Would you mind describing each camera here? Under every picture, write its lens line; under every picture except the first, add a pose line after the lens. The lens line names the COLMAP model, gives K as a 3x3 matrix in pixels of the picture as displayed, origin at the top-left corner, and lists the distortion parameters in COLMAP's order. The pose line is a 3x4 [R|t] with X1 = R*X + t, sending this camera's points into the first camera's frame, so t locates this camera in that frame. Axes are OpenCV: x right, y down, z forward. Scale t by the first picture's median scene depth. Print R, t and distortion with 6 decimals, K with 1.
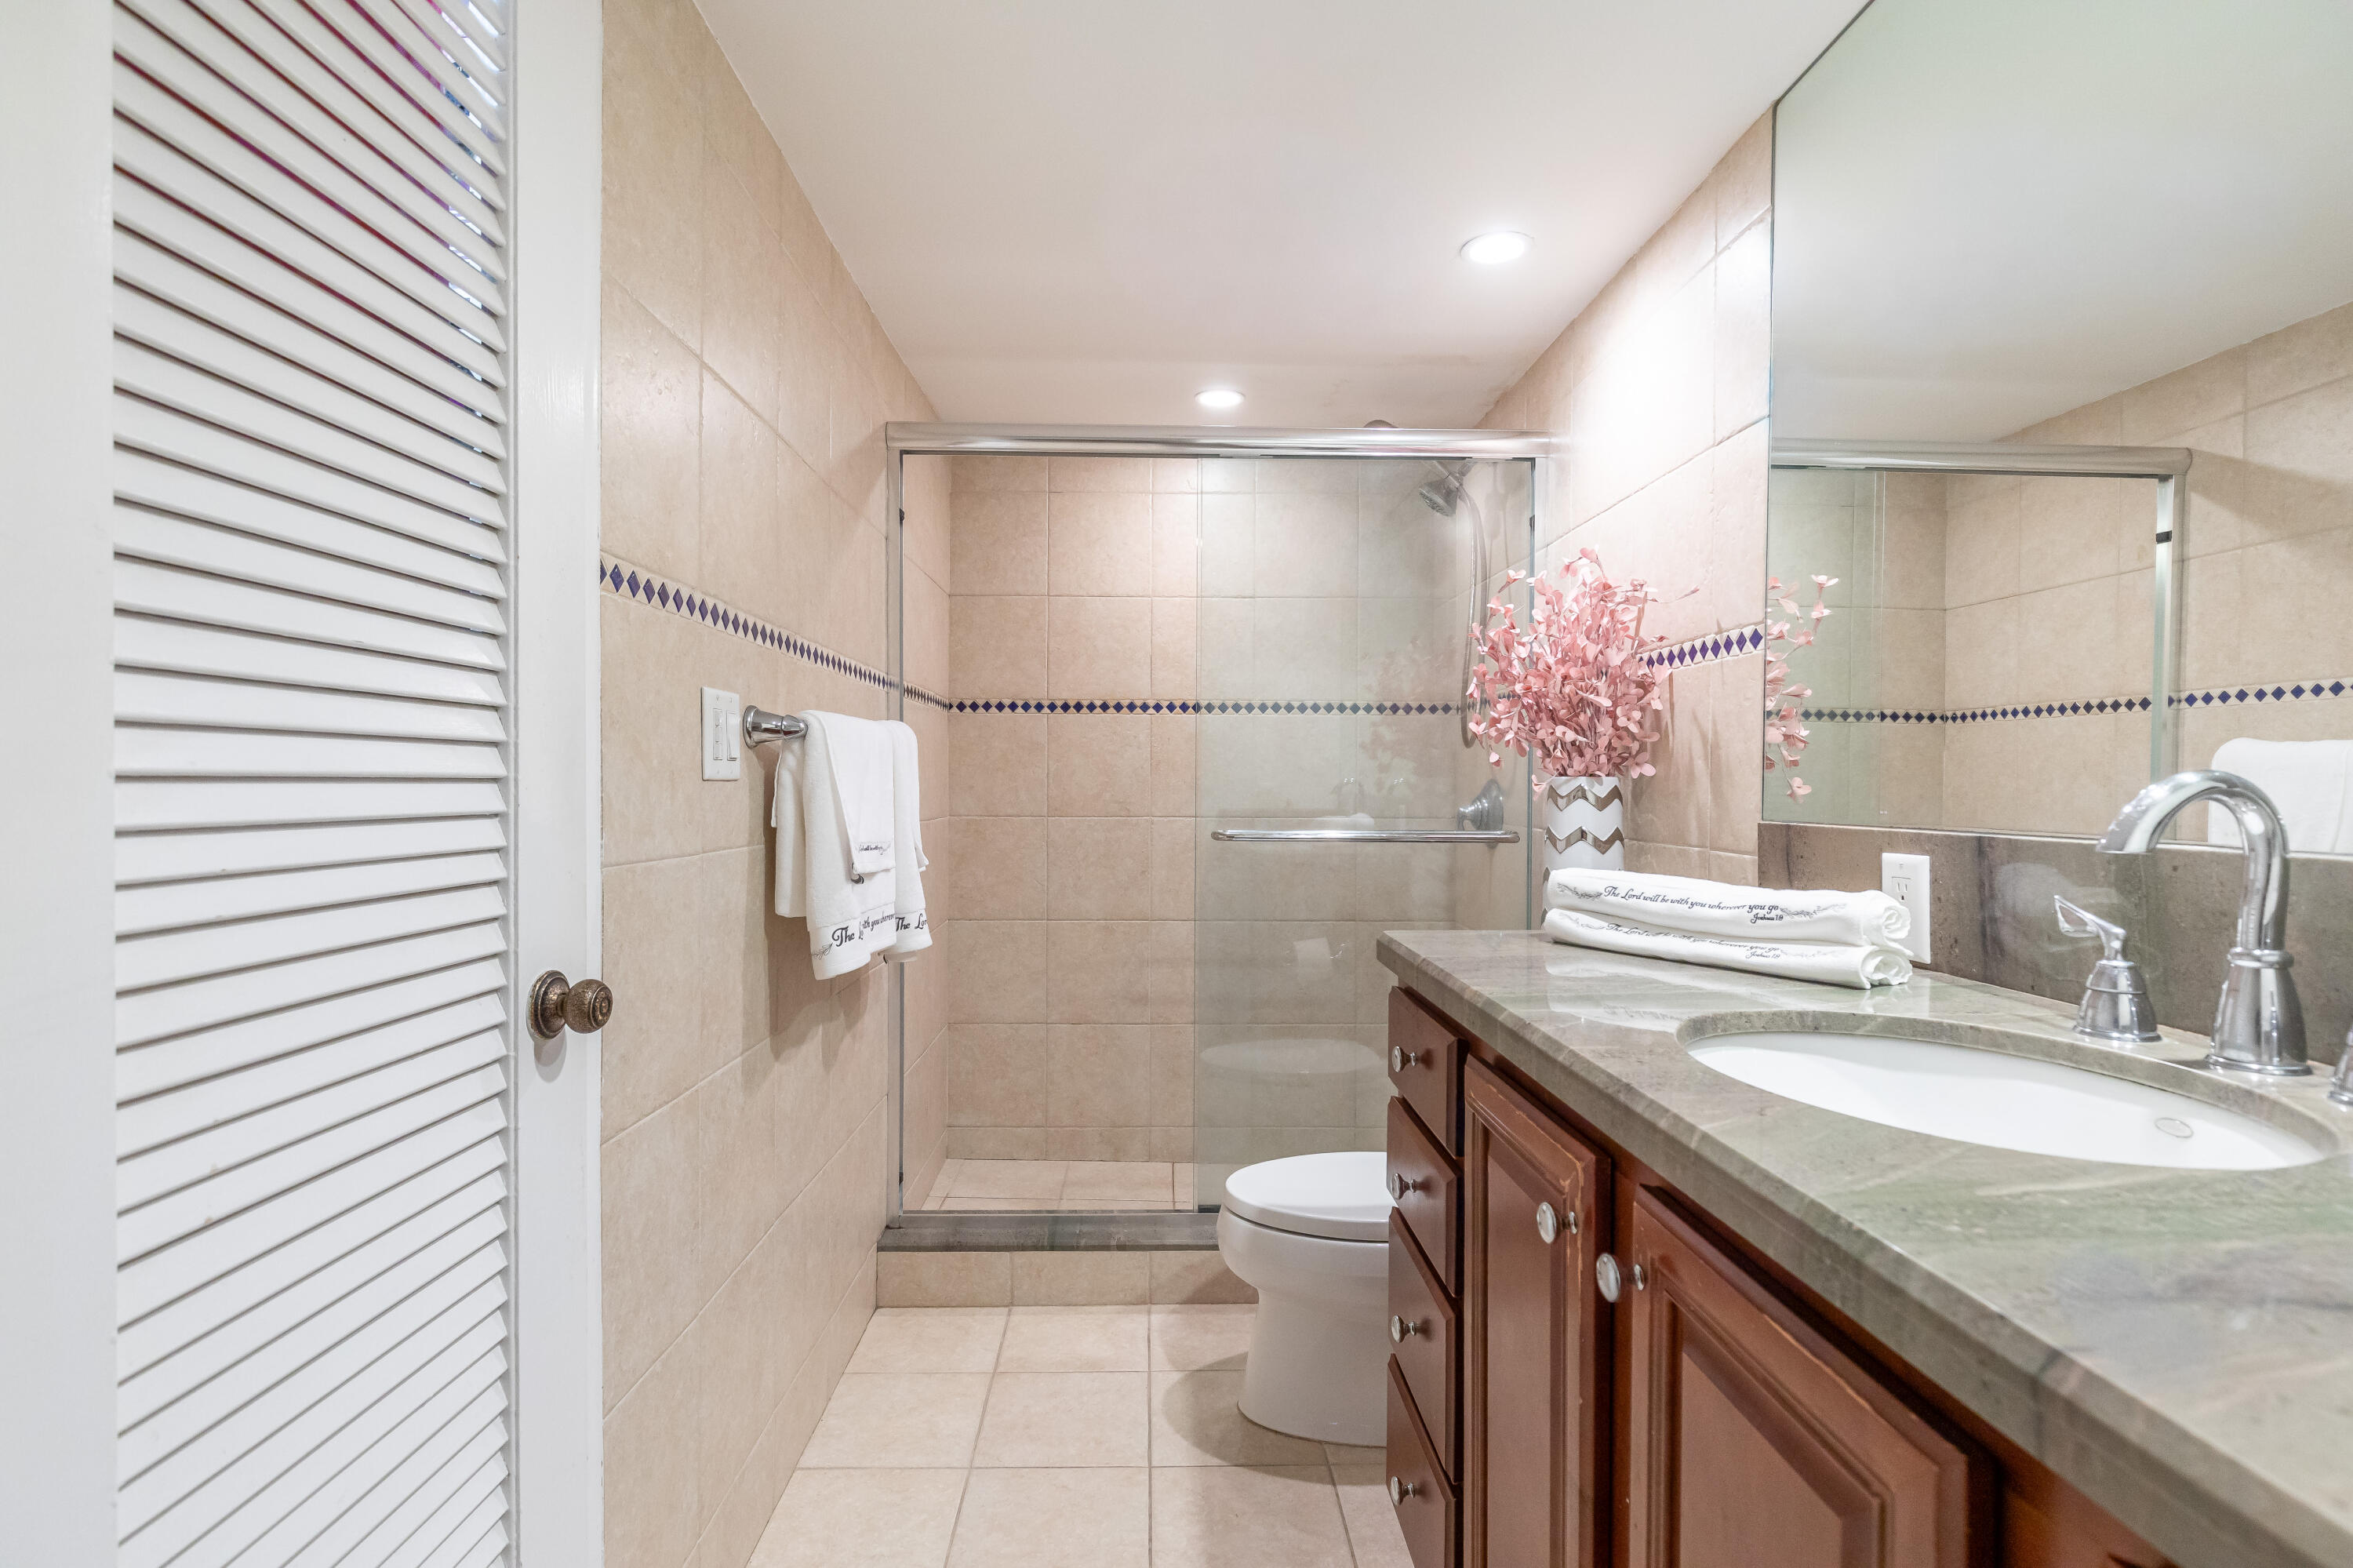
lens RADIAL K [[1152.8, 0, 1176.6], [0, 1152.8, 789.0], [0, 0, 1]] dist [0.000058, 0.000001]
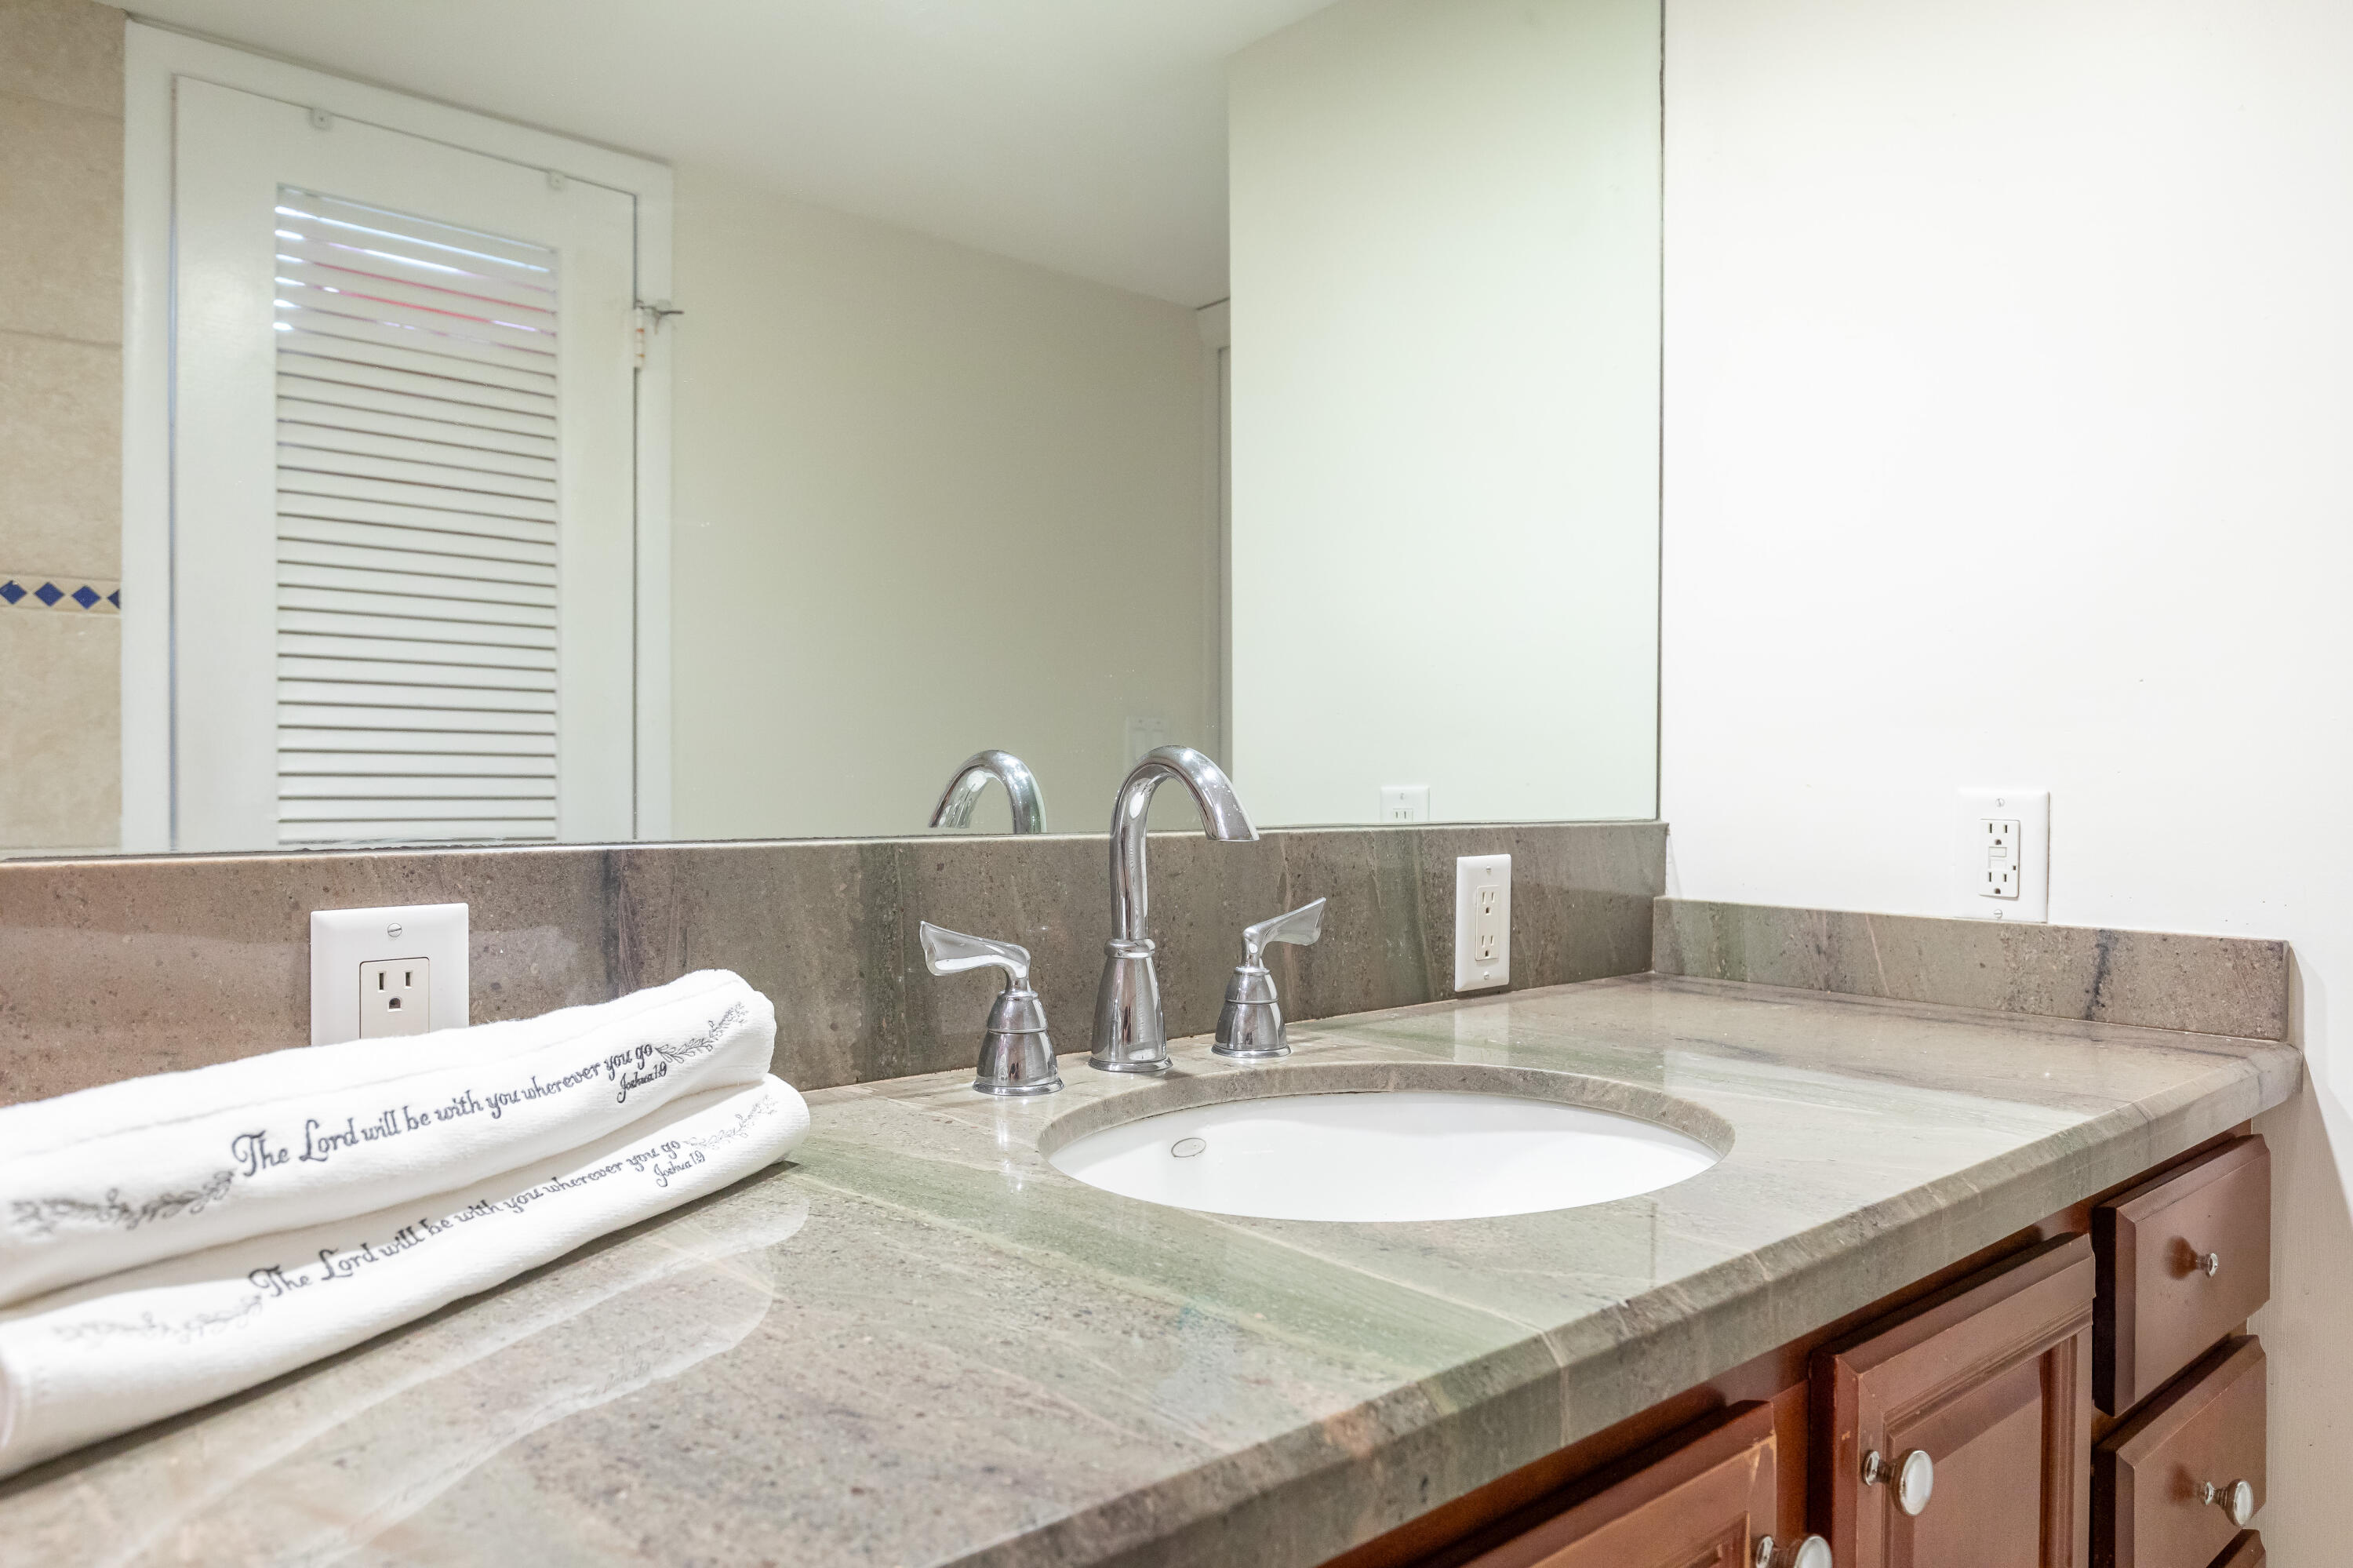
lens RADIAL K [[1582.7, 0, 1172.7], [0, 1582.7, 784.6], [0, 0, 1]] dist [-0.000844, 0.000031]
pose [[-0.642843, -0.021839, 0.765686, -0.040815], [-0.014386, 0.999761, 0.016436, -0.005515], [-0.765863, -0.000449, -0.643004, 1.257048]]
